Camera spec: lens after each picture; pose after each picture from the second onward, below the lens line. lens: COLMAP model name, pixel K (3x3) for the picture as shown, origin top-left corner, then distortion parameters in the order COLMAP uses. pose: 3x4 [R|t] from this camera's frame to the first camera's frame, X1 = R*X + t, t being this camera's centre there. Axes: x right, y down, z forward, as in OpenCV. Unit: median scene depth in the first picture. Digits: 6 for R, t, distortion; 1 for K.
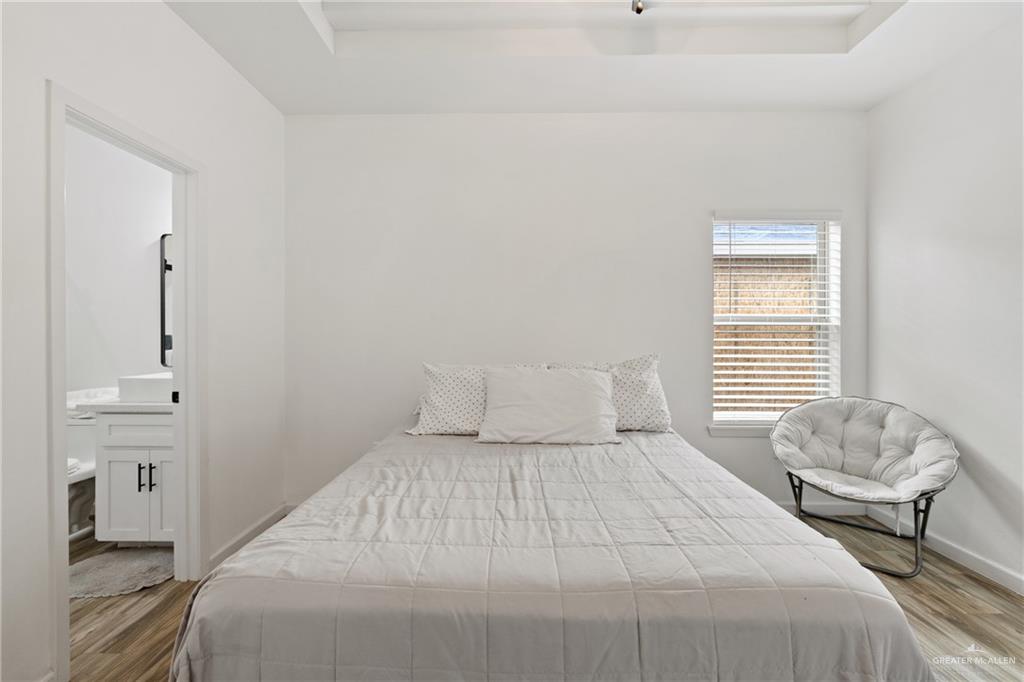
lens RADIAL K [[439.4, 0, 510.9], [0, 439.4, 331.5], [0, 0, 1]] dist [0.009400, -0.000690]
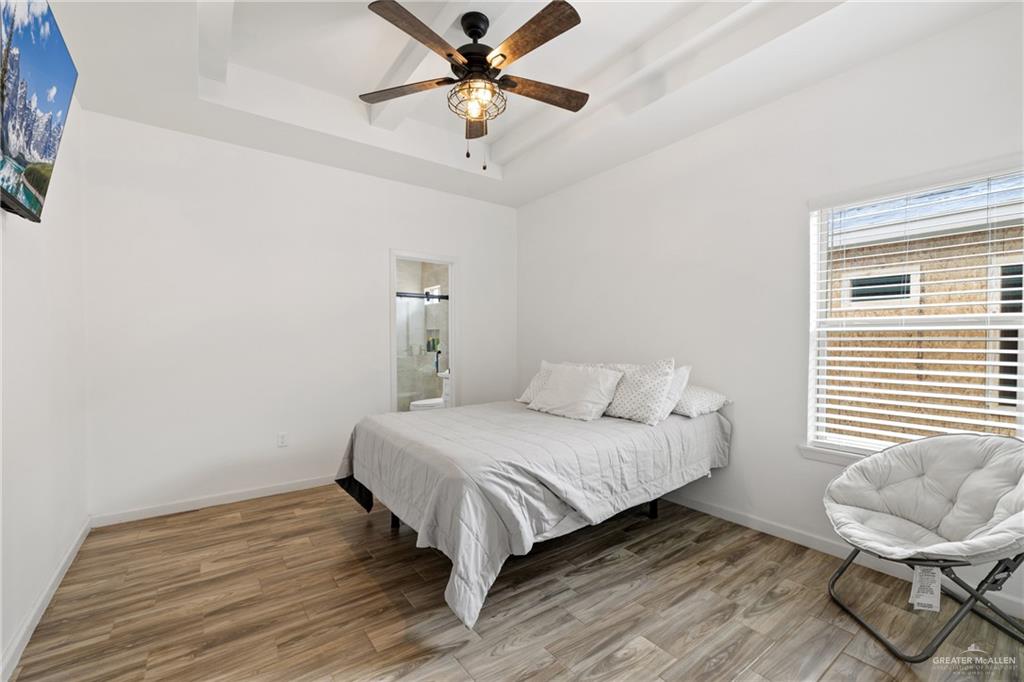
lens RADIAL K [[439.4, 0, 512.8], [0, 439.4, 344.4], [0, 0, 1]] dist [0.009400, -0.000690]
pose [[0.591397, 0.007148, -0.806349, 0.849312], [-0.000315, 0.999963, 0.008634, 0.003560], [0.806380, -0.004852, 0.591377, 0.006150]]
